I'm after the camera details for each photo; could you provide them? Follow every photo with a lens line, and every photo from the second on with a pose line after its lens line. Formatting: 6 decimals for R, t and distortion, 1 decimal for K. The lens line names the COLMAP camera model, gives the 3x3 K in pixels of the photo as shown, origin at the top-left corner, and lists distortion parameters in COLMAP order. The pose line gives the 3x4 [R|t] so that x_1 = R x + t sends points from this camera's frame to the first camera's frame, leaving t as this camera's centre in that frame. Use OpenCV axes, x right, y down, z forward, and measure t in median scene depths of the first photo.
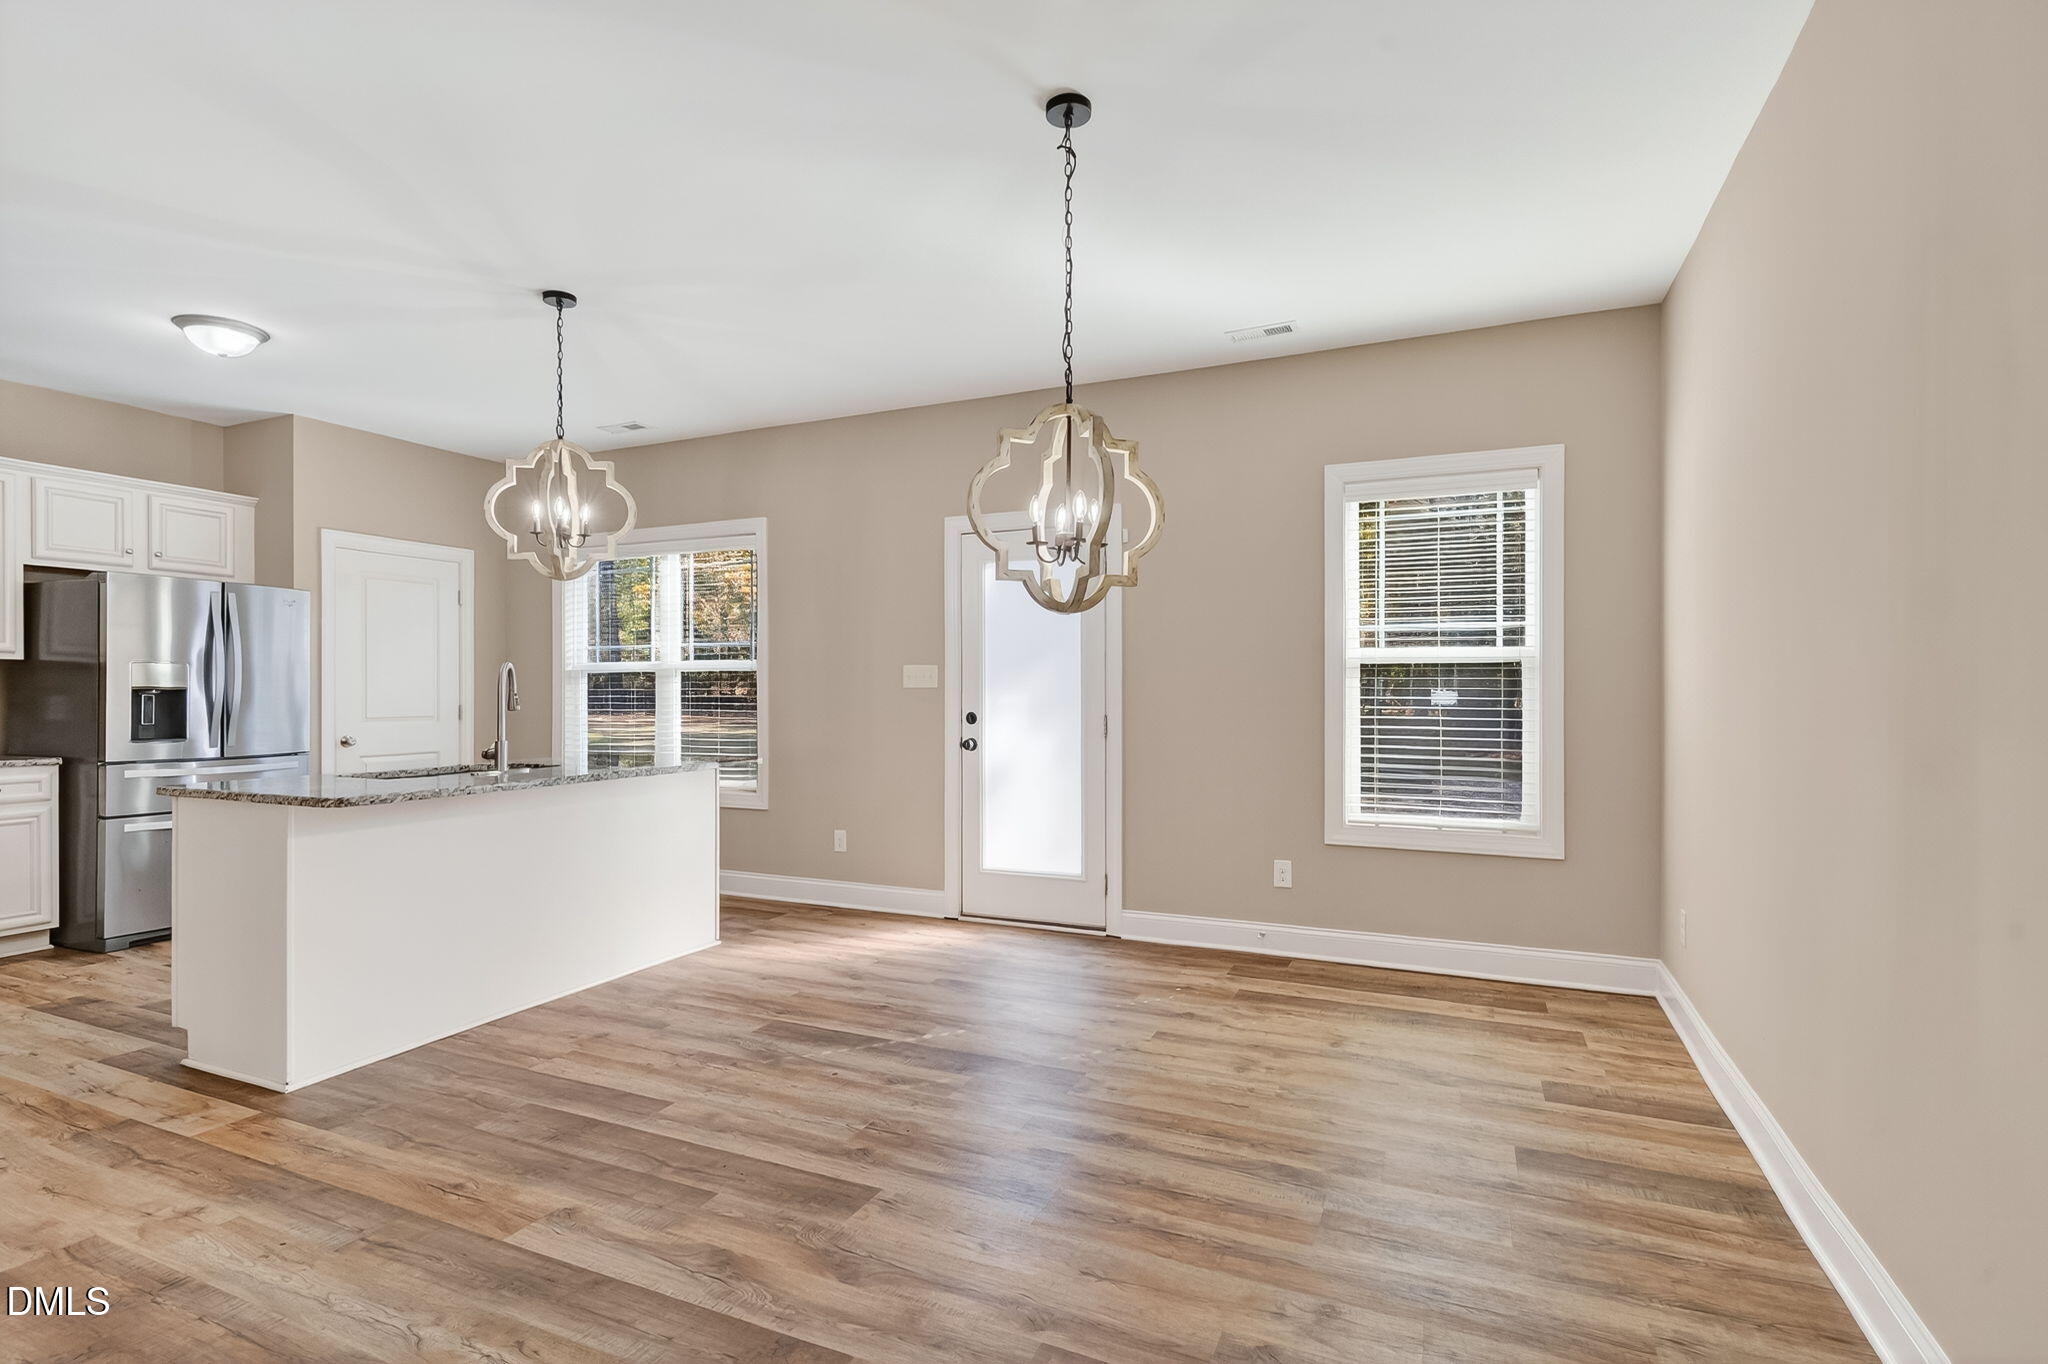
lens RADIAL K [[979.5, 0, 1018.2], [0, 979.5, 687.5], [0, 0, 1]] dist [0.001652, 0.000100]
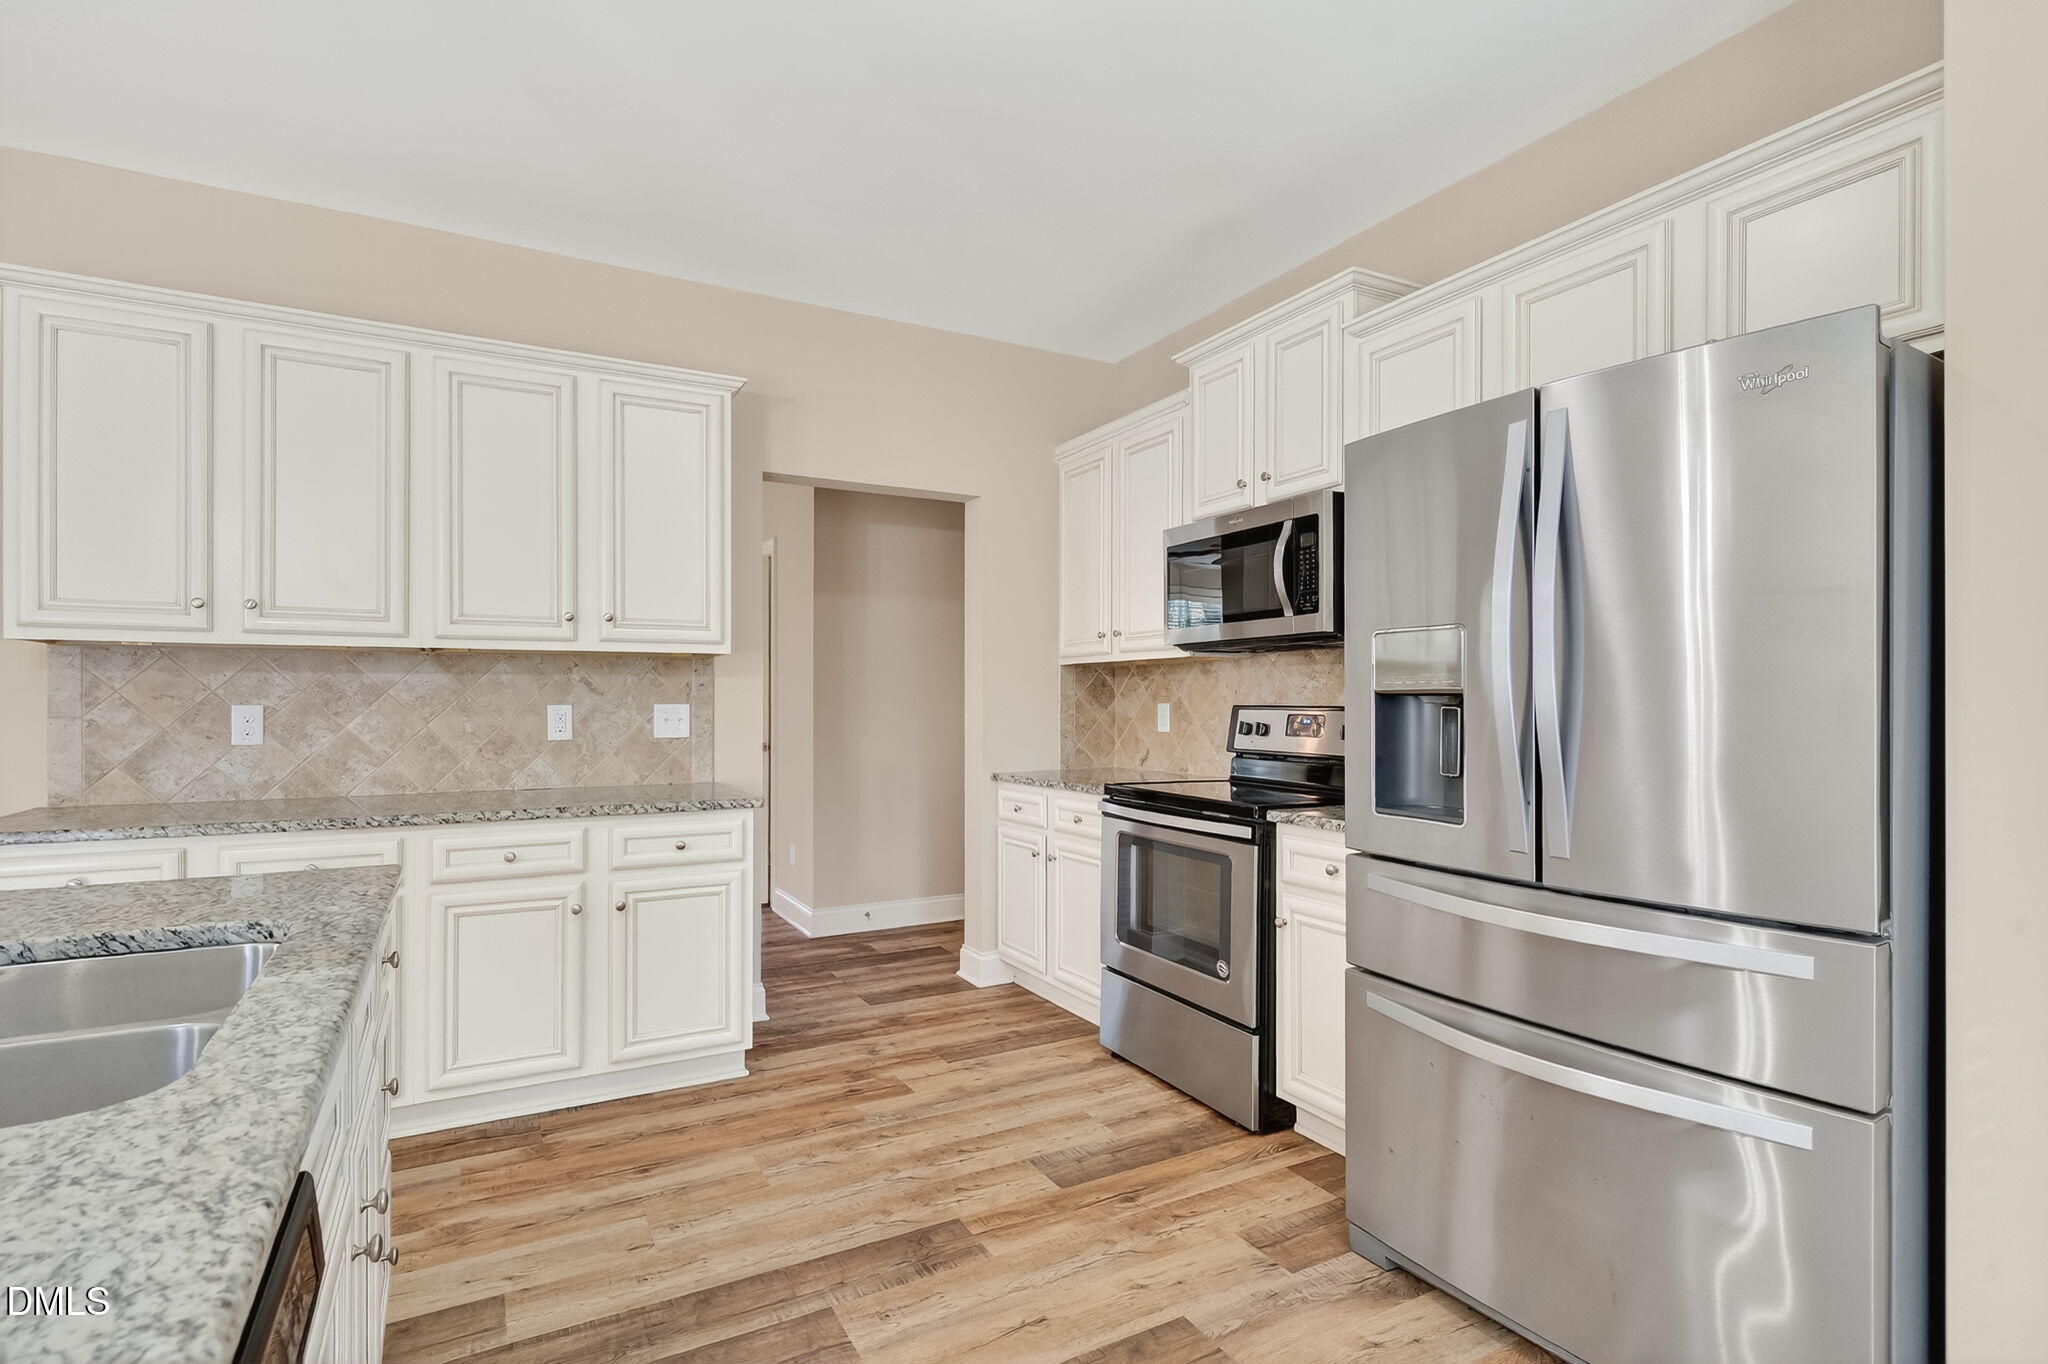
lens RADIAL K [[983.9, 0, 1012.3], [0, 983.9, 692.4], [0, 0, 1]] dist [-0.000239, -0.000193]
pose [[-0.600744, -0.005135, -0.799425, -0.662833], [0.003339, 0.999955, -0.008932, 0.006520], [0.799434, -0.008035, -0.600700, 1.710516]]
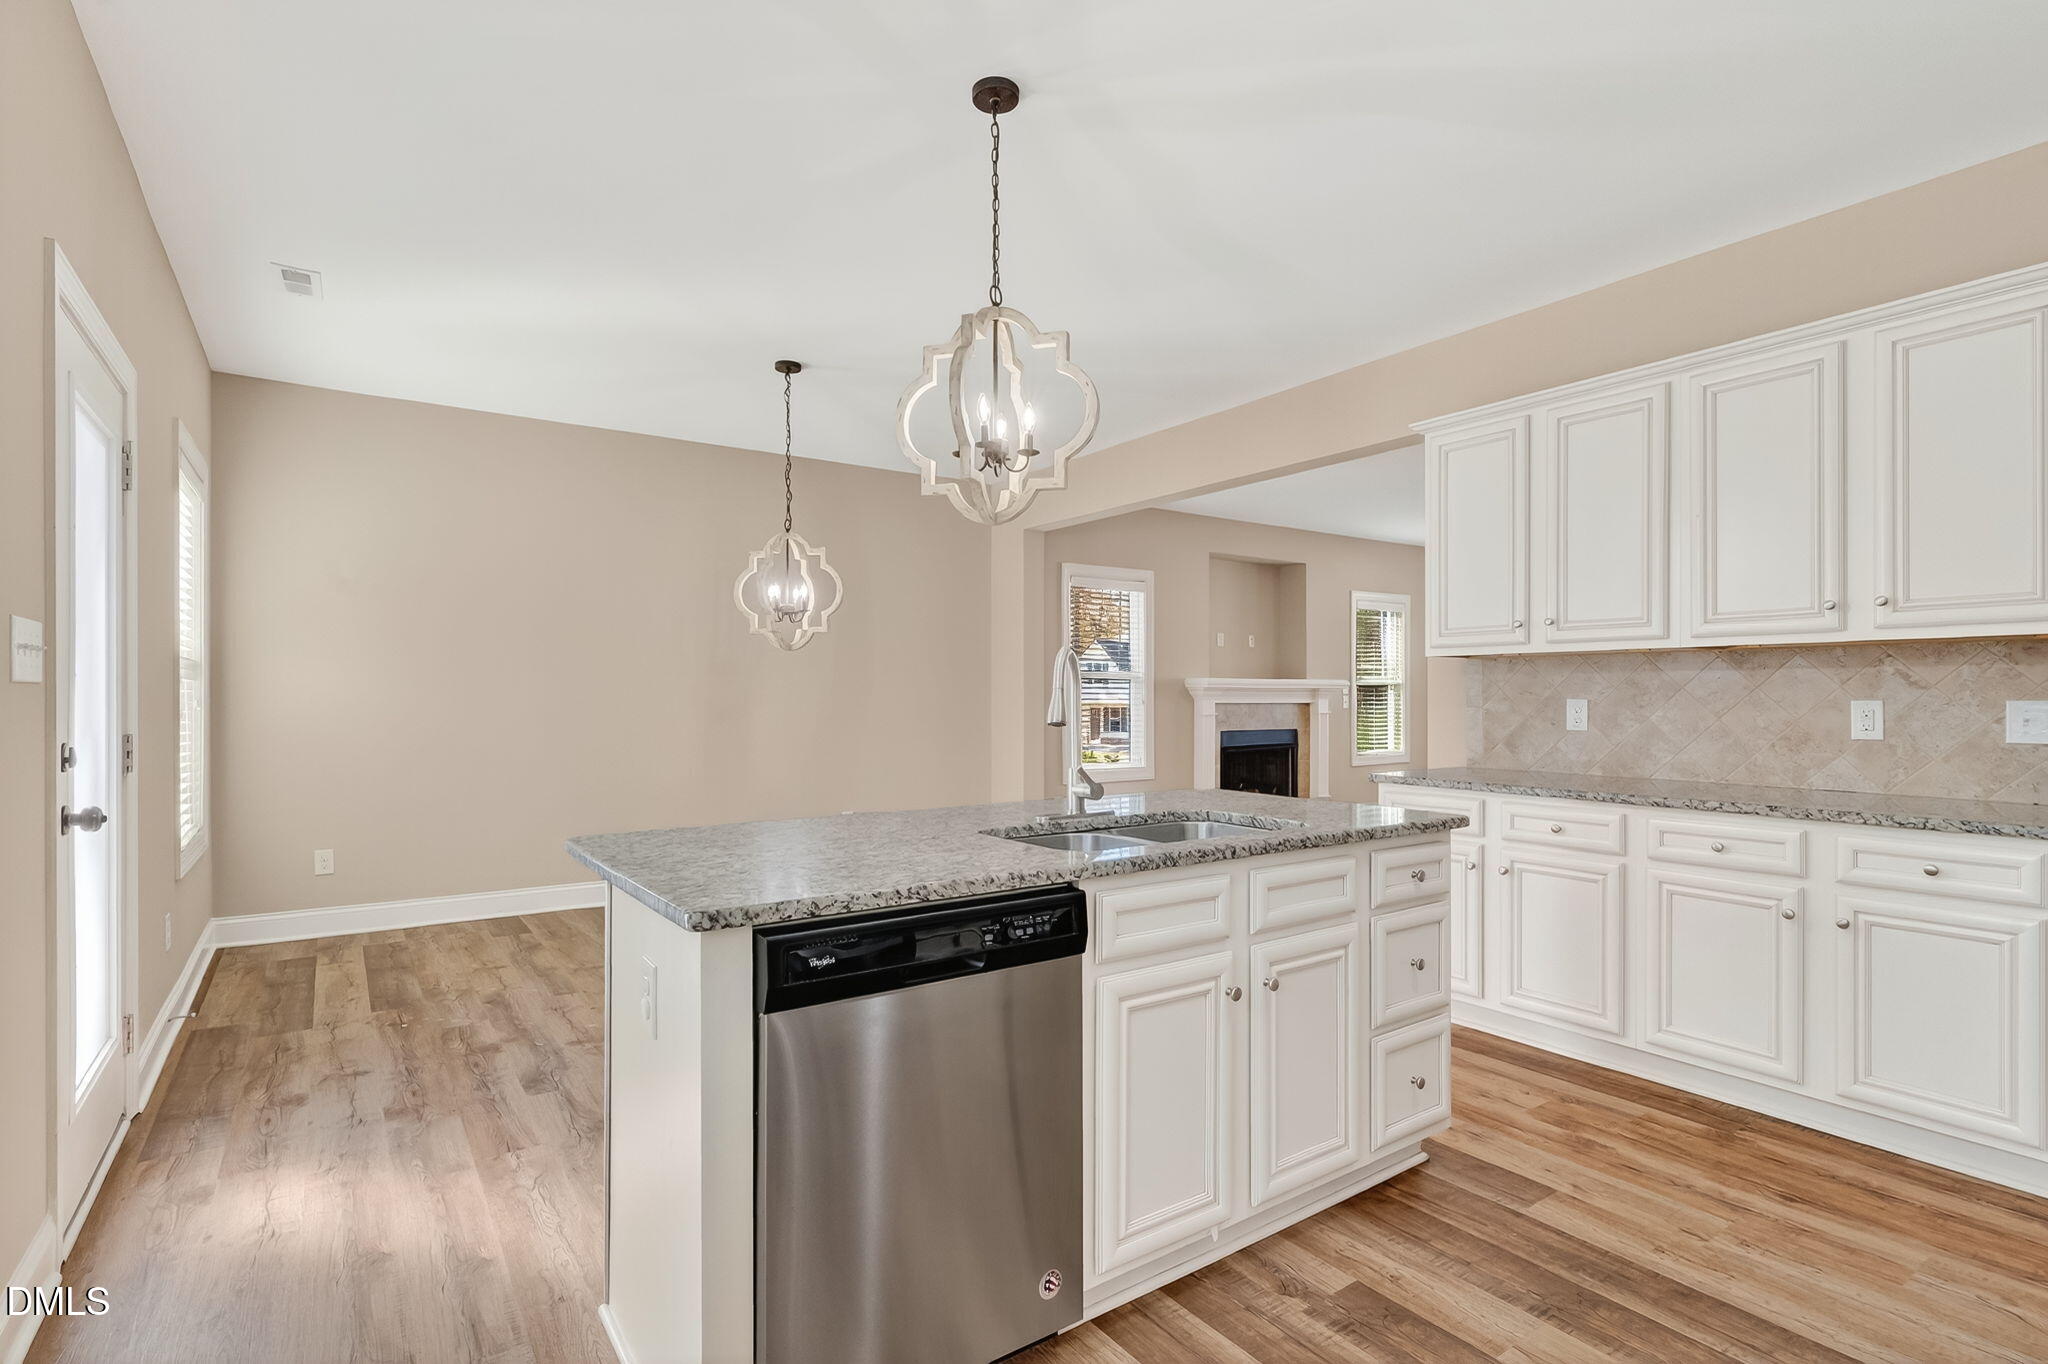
lens RADIAL K [[983.9, 0, 1012.3], [0, 983.9, 692.4], [0, 0, 1]] dist [-0.000239, -0.000193]
pose [[-0.856824, 0.001175, 0.515608, -1.015526], [-0.003092, 0.999968, -0.007418, 0.010674], [-0.515600, -0.007950, -0.856792, 1.940600]]
